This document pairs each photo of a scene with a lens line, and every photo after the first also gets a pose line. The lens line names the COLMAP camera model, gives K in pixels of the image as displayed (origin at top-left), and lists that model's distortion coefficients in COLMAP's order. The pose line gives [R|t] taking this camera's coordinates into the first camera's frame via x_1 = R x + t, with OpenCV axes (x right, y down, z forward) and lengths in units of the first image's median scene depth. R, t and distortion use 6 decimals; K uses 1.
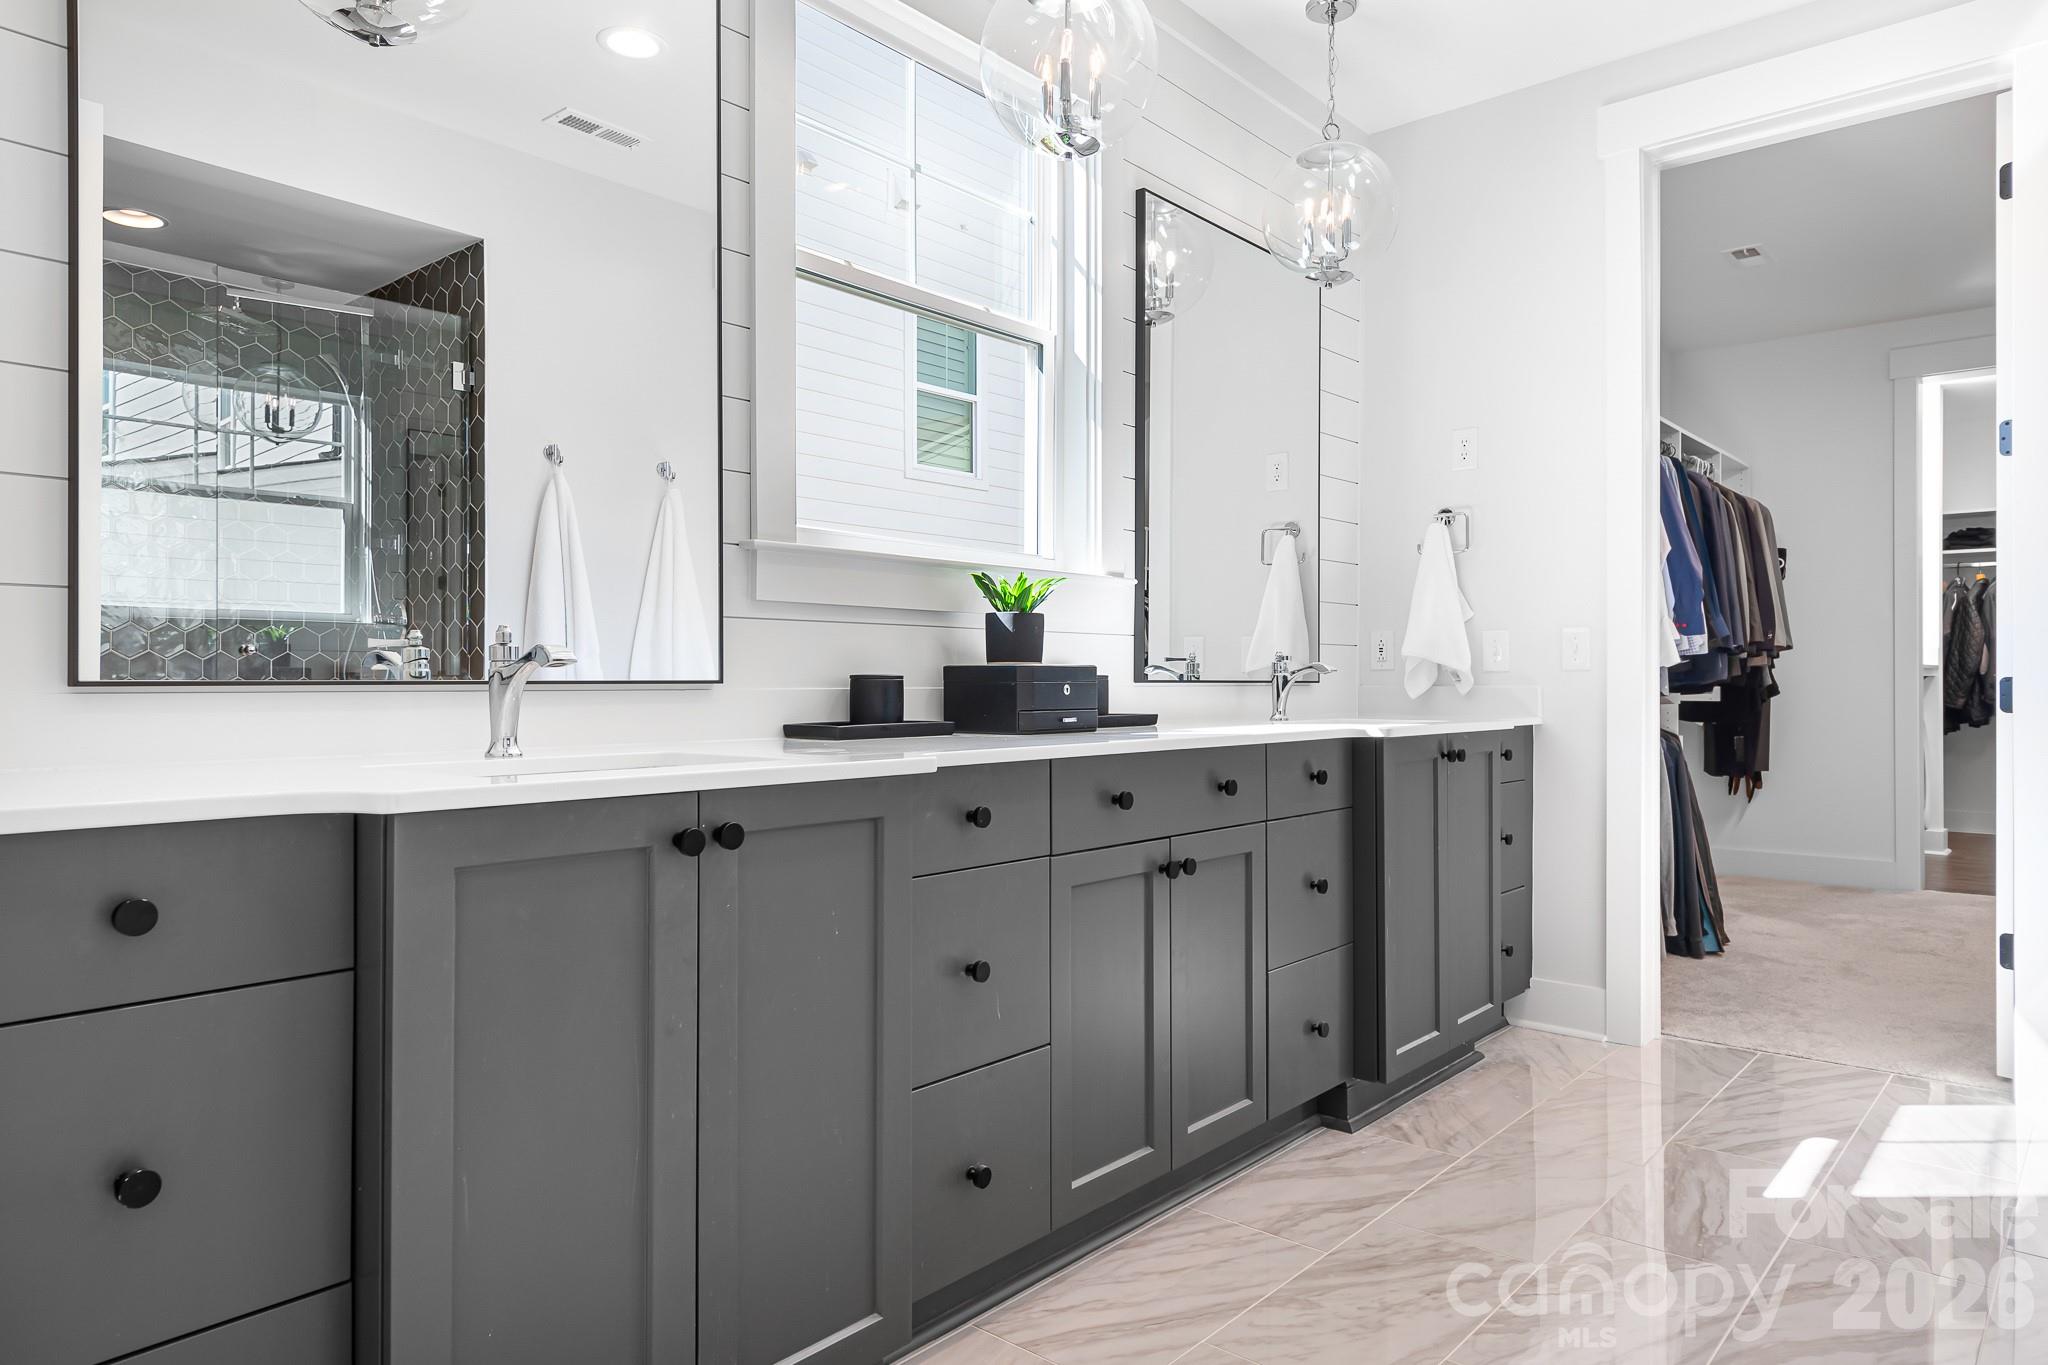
lens RADIAL K [[1346.1, 0, 1024.3], [0, 1346.1, 681.7], [0, 0, 1]] dist [0.011633, 0.001589]
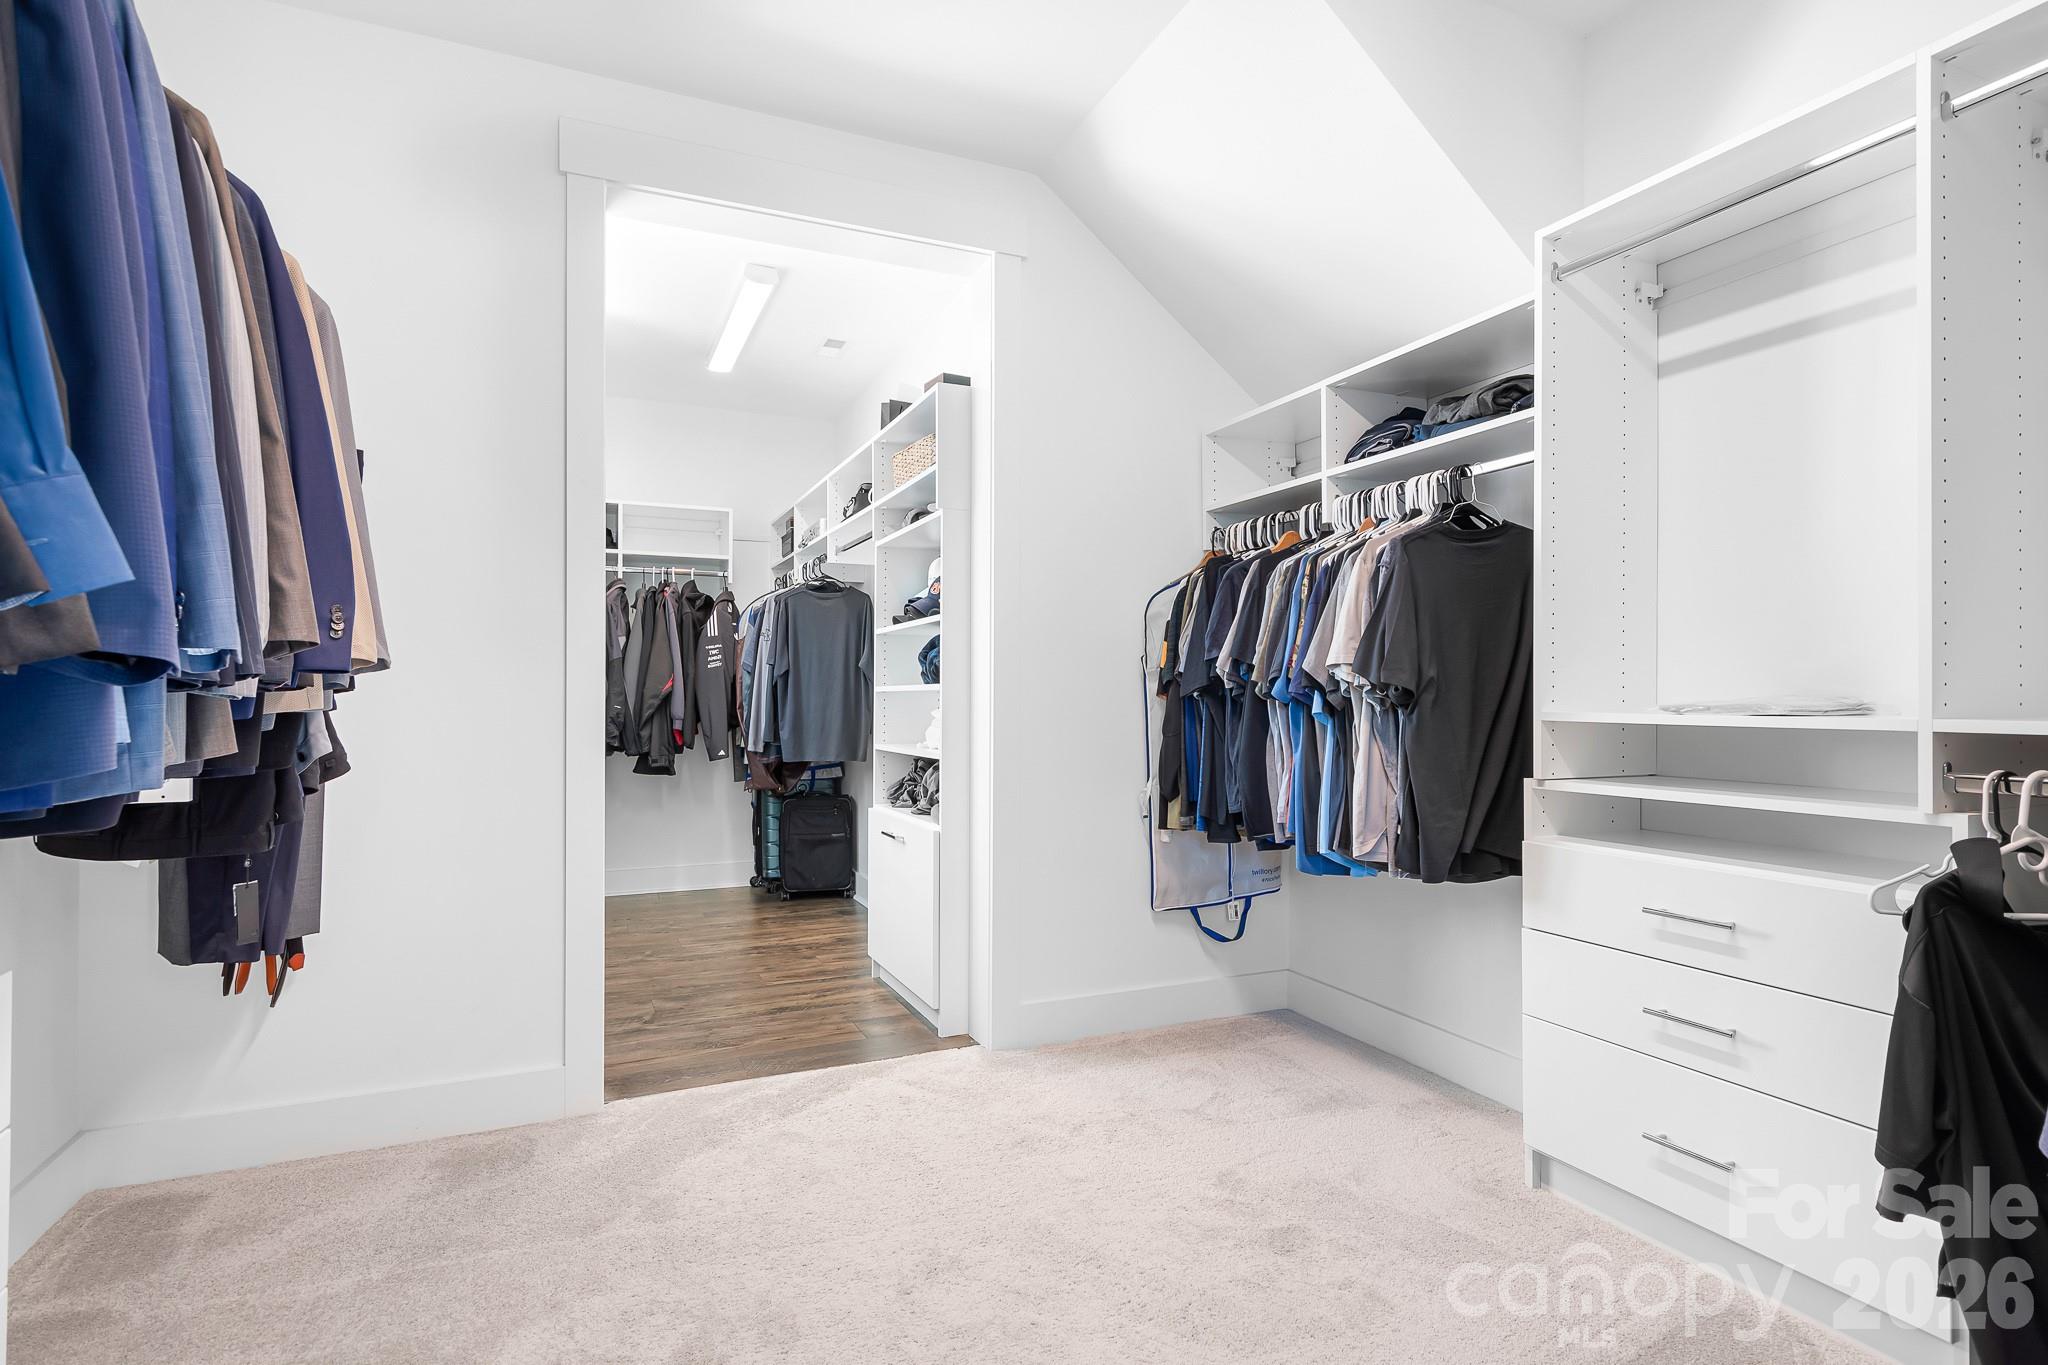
lens RADIAL K [[1075.3, 0, 1026.3], [0, 1075.3, 689.9], [0, 0, 1]] dist [0.014976, -0.004649]
pose [[0.455178, -0.001894, 0.890399, 0.353326], [0.004845, 0.999988, -0.000350, -0.016206], [-0.890387, 0.004473, 0.455182, 0.655881]]
